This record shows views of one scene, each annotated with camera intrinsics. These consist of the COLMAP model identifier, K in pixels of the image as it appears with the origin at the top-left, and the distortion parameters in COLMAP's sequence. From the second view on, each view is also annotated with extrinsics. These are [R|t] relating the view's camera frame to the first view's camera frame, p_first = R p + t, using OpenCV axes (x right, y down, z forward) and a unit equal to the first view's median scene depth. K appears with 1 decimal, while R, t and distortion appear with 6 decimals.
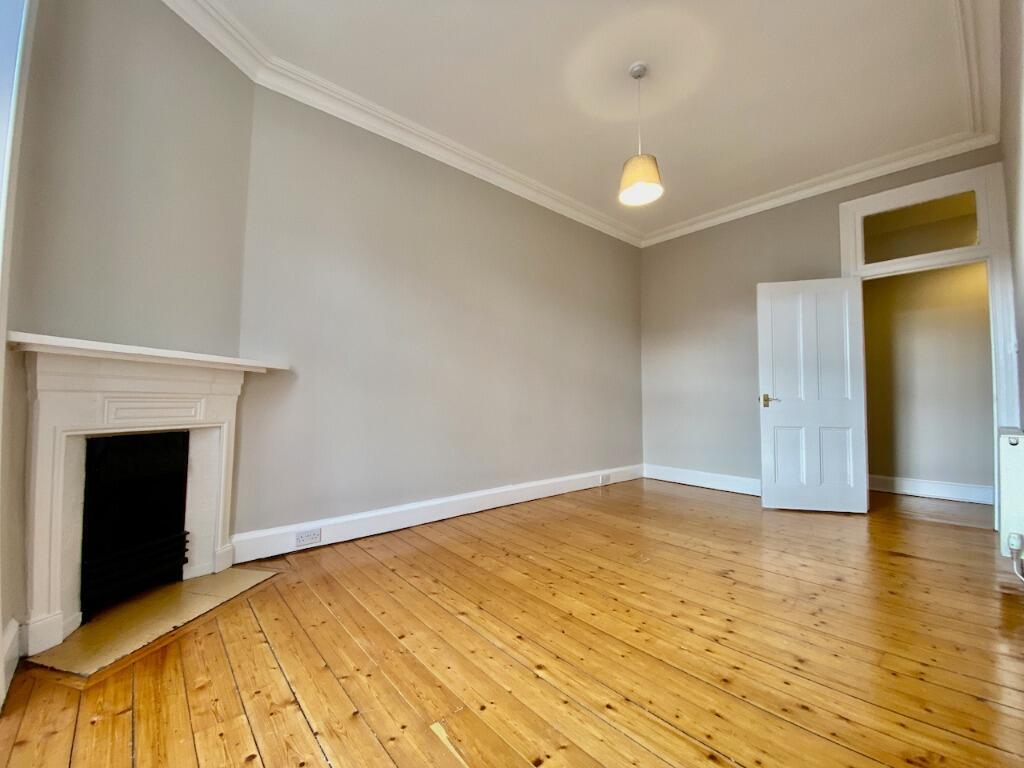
lens RADIAL K [[416.5, 0, 505.2], [0, 416.5, 385.3], [0, 0, 1]] dist [0.012949, -0.000446]
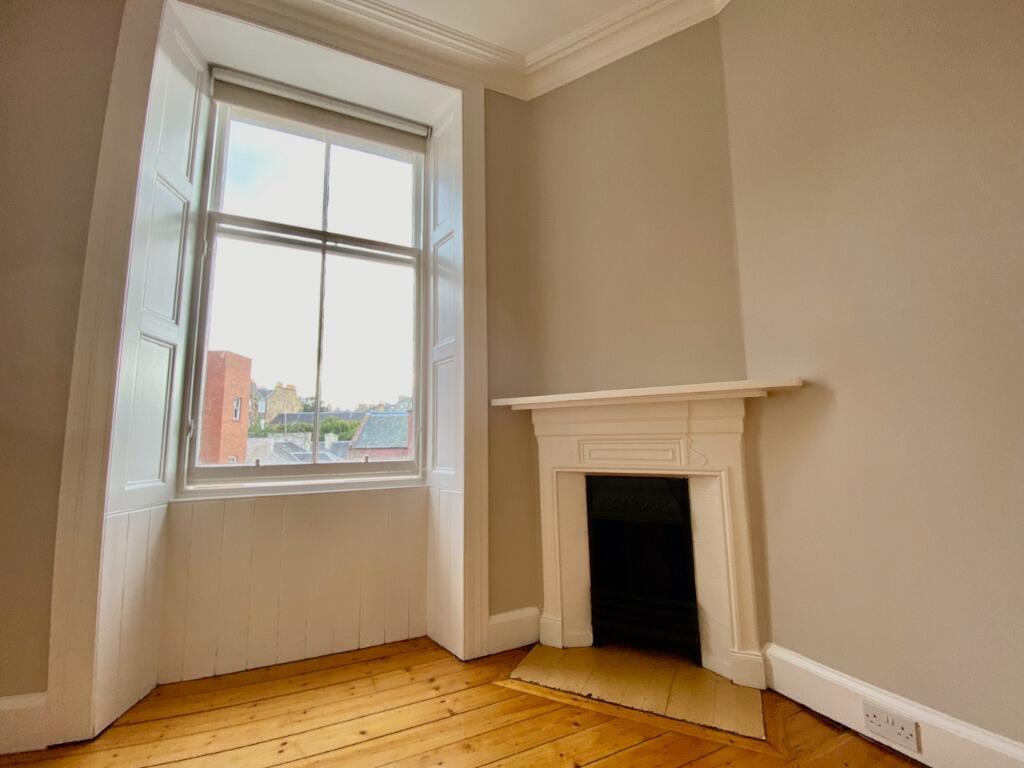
lens RADIAL K [[444.2, 0, 516.3], [0, 444.2, 382.1], [0, 0, 1]] dist [0.065051, -0.039159]
pose [[-0.268751, -0.126234, -0.954902, 0.222594], [0.060650, 0.987190, -0.147572, 0.031727], [0.961298, -0.097575, -0.257652, 0.911611]]
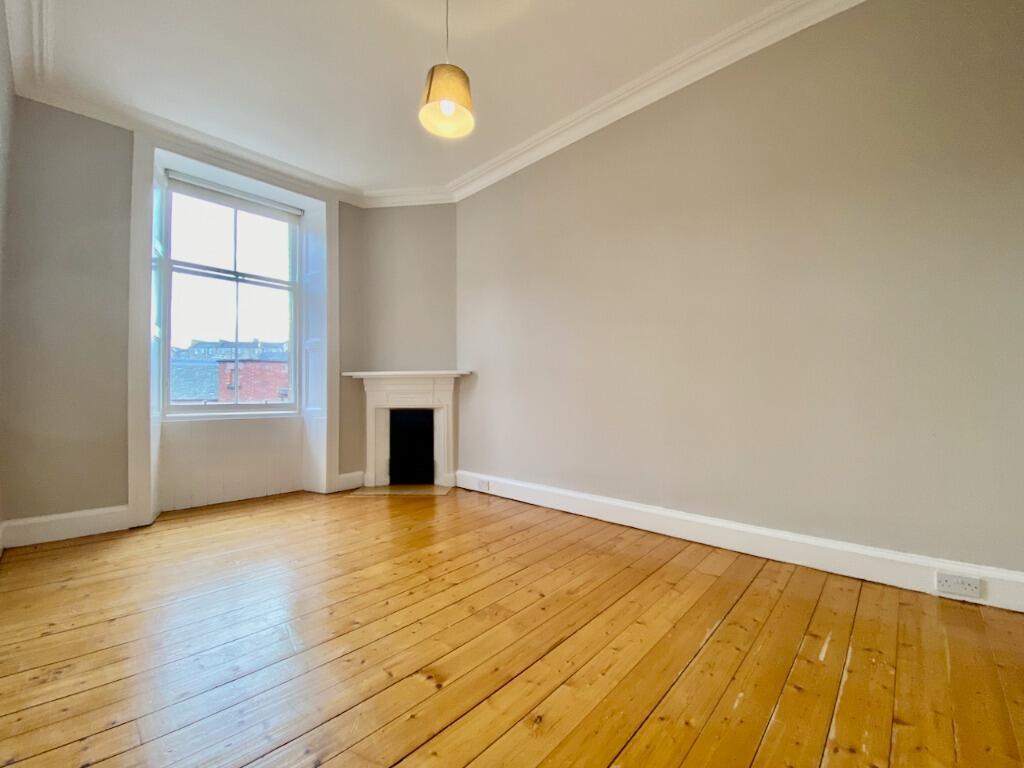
lens RADIAL K [[416.5, 0, 505.2], [0, 416.5, 385.3], [0, 0, 1]] dist [0.012949, -0.000446]
pose [[0.112945, -0.021811, -0.993362, 1.202134], [0.051388, 0.998549, -0.016082, 0.045126], [0.992271, -0.049231, 0.113902, 1.104615]]
